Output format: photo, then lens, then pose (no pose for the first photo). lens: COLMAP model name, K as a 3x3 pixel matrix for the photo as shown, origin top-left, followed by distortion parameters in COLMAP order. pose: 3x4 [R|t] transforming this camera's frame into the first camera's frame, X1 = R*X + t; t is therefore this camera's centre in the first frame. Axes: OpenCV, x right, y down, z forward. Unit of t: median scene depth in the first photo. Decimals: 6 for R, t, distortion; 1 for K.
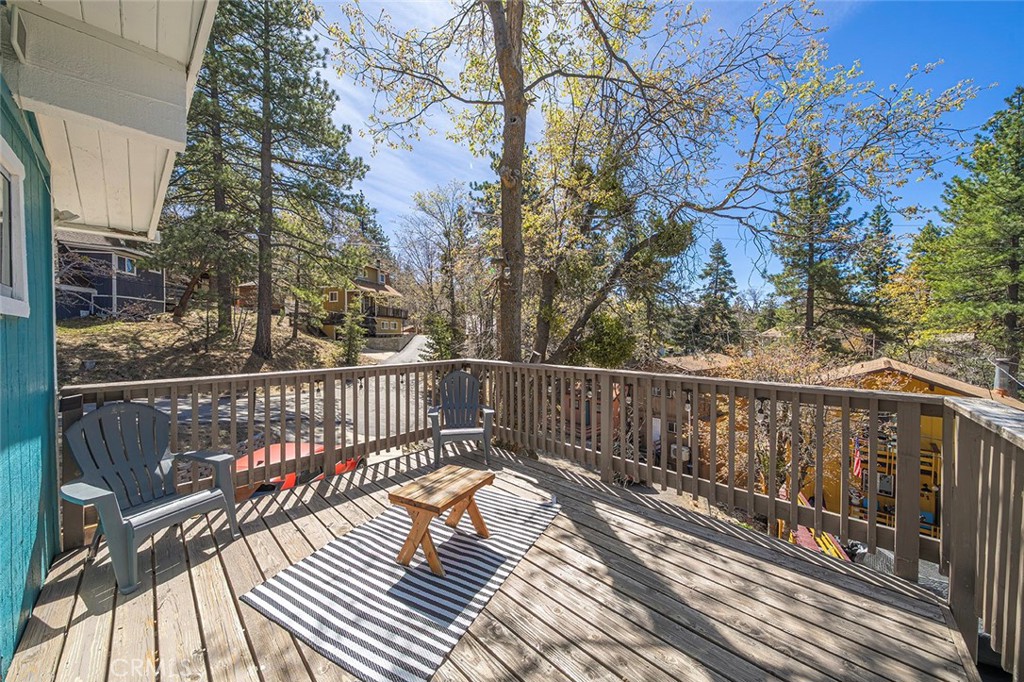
lens RADIAL K [[348.9, 0, 507.9], [0, 348.9, 340.9], [0, 0, 1]] dist [-0.001031, -0.000325]
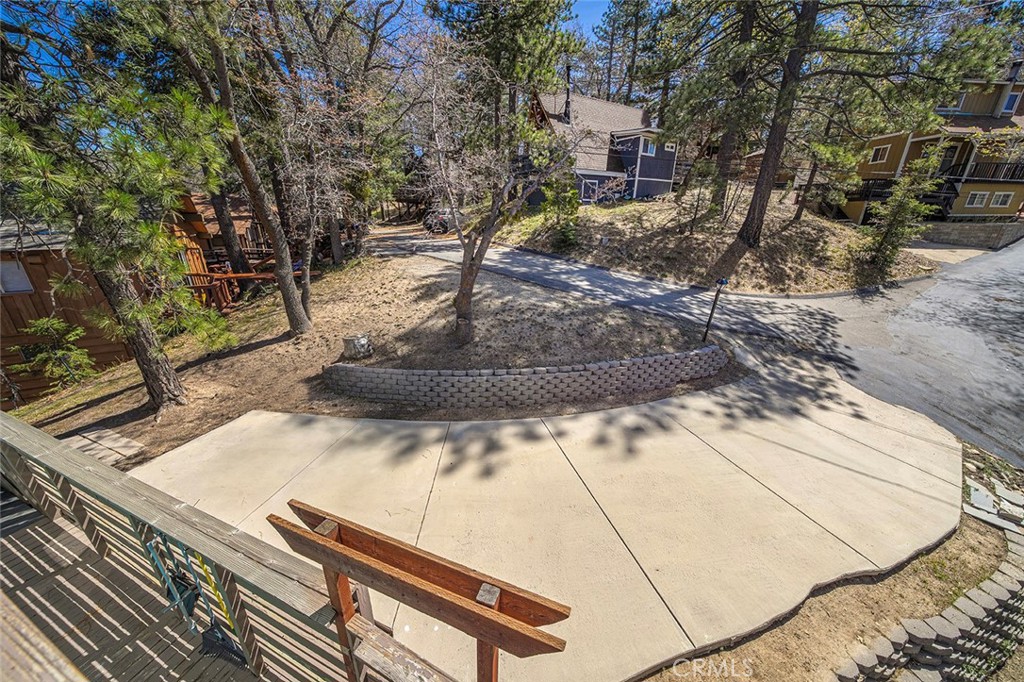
lens RADIAL K [[348.9, 0, 507.9], [0, 348.9, 340.9], [0, 0, 1]] dist [-0.001031, -0.000325]
pose [[0.347384, 0.321267, -0.880972, -0.081207], [-0.022531, 0.942068, 0.334663, -0.000410], [0.937452, -0.096407, 0.334498, 0.139036]]
